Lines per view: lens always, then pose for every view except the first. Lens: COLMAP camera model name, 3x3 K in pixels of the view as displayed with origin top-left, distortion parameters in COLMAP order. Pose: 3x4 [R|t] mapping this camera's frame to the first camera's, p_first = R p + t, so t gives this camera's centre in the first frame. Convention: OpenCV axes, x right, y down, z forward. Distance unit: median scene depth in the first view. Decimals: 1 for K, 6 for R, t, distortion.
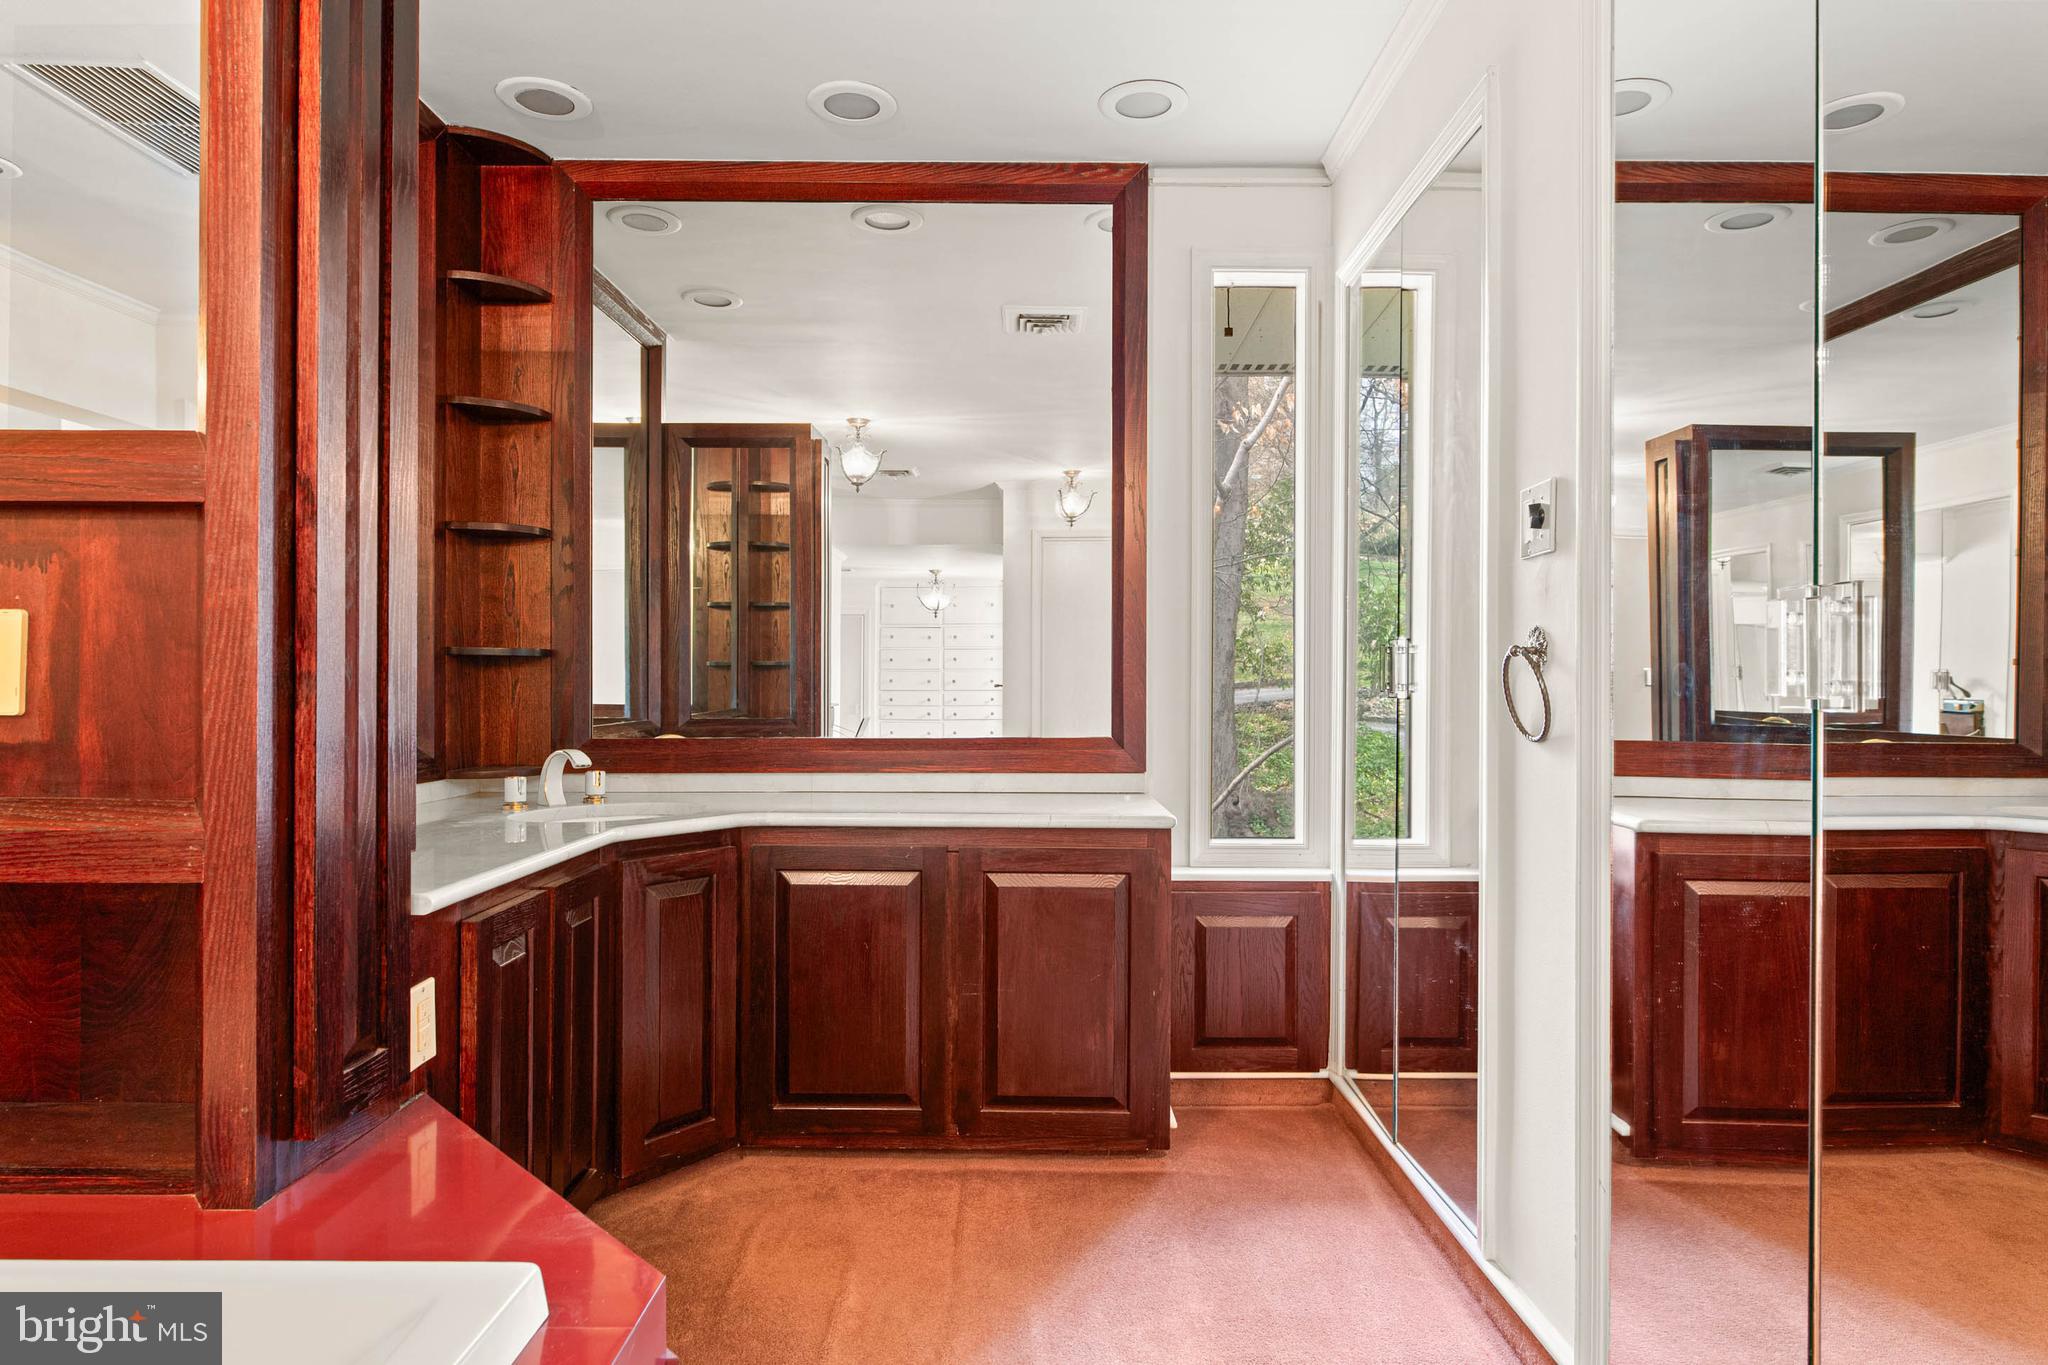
lens RADIAL K [[1190.6, 0, 1016.1], [0, 1190.6, 684.1], [0, 0, 1]] dist [-0.000351, 0.000394]
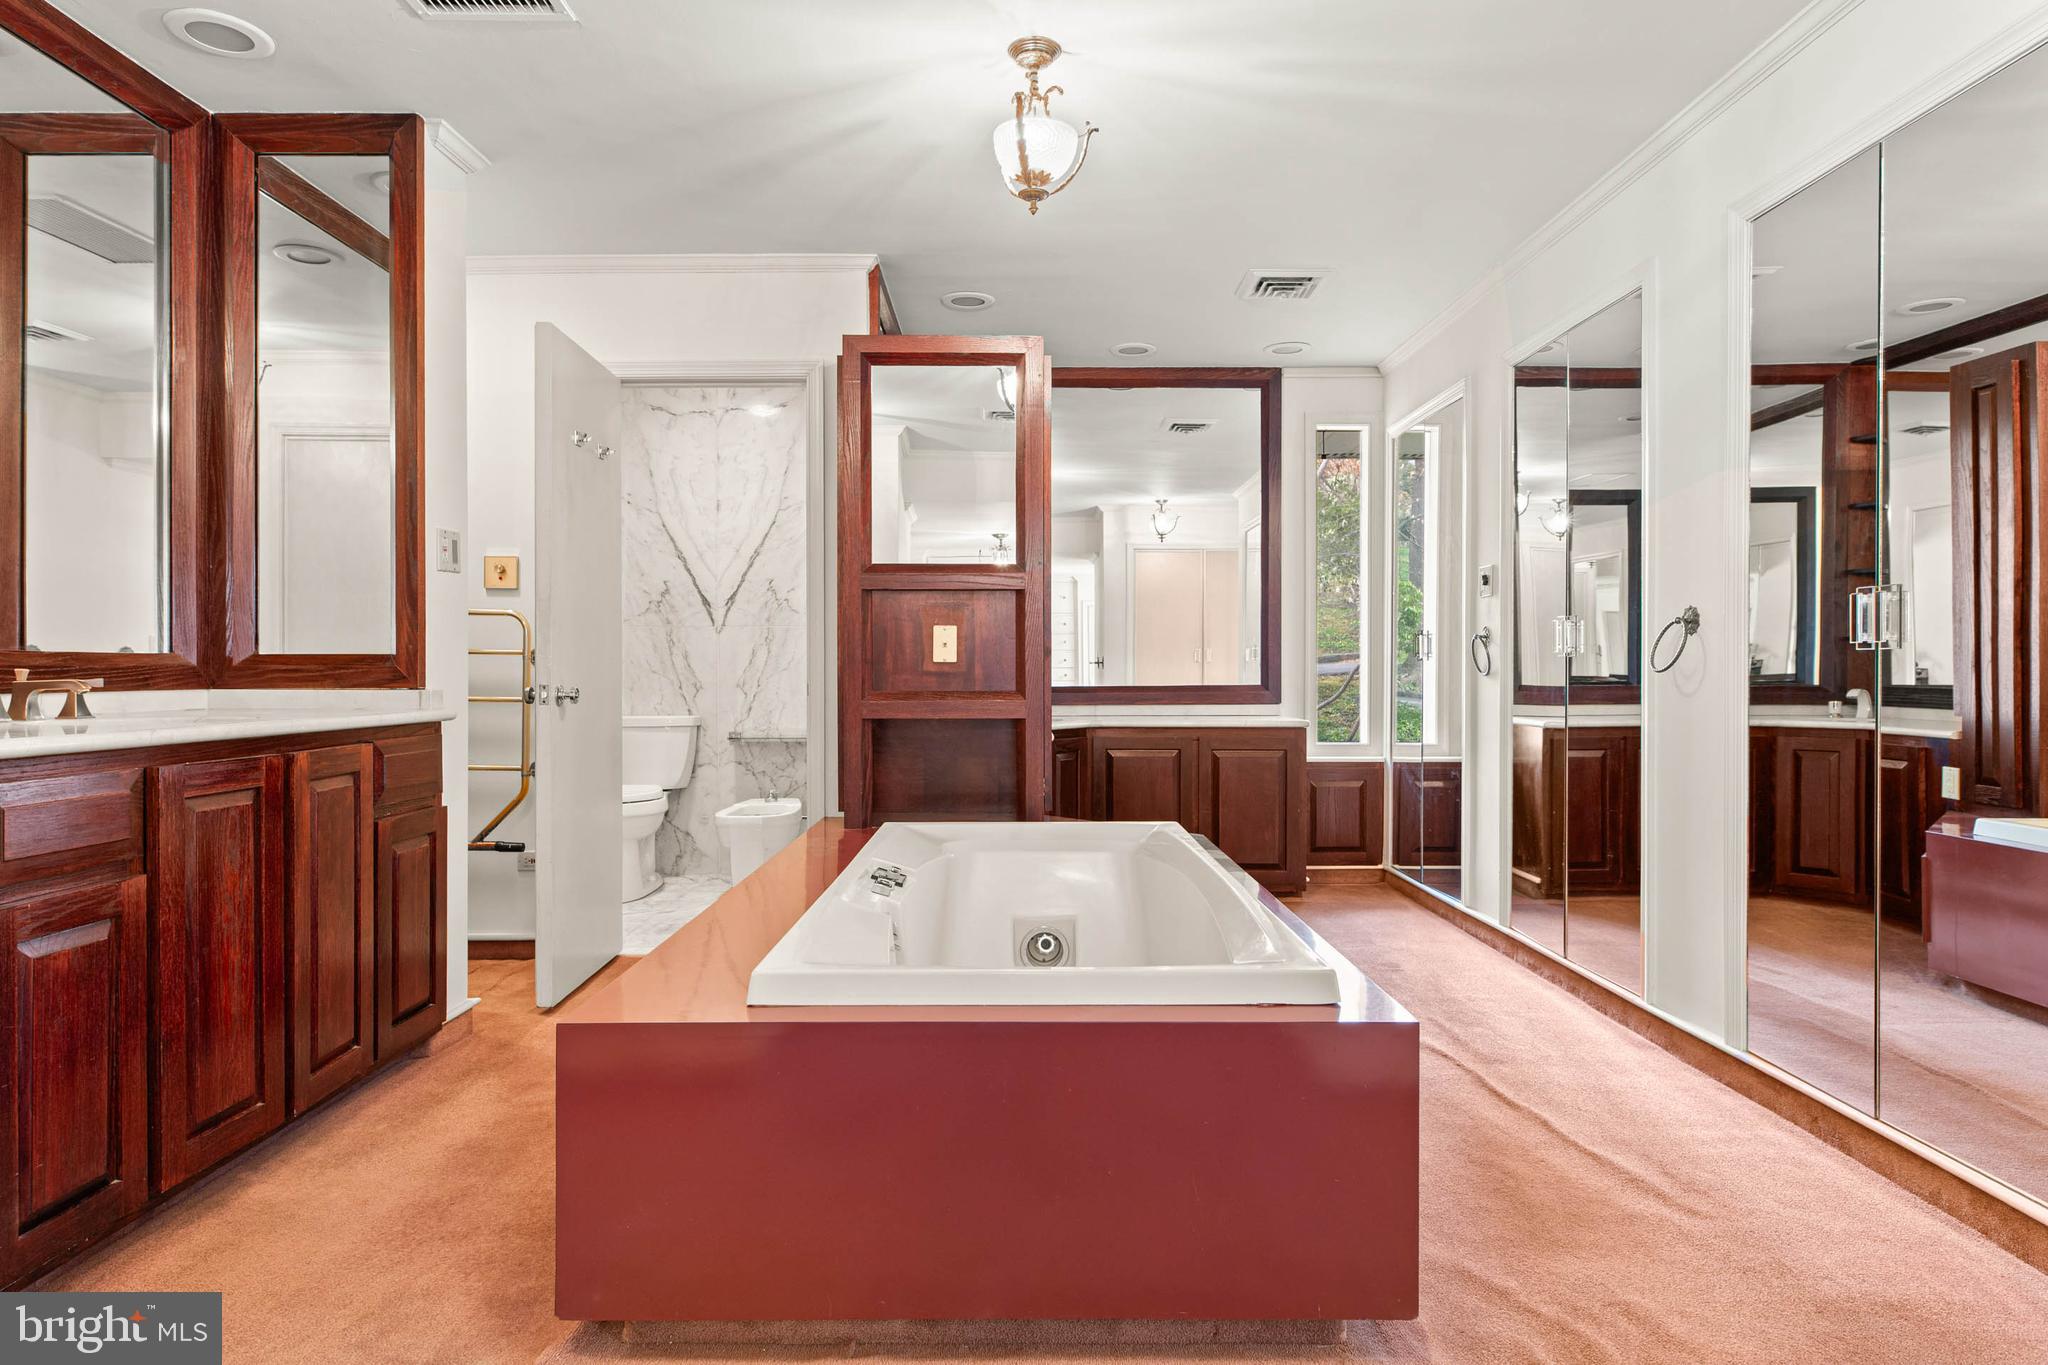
lens RADIAL K [[1190.6, 0, 1030.2], [0, 1190.6, 674.8], [0, 0, 1]] dist [-0.000351, 0.000394]
pose [[0.999891, -0.005266, 0.013763, -0.302045], [0.005165, 0.999960, 0.007320, 0.015354], [-0.013801, -0.007248, 0.999878, -0.817409]]
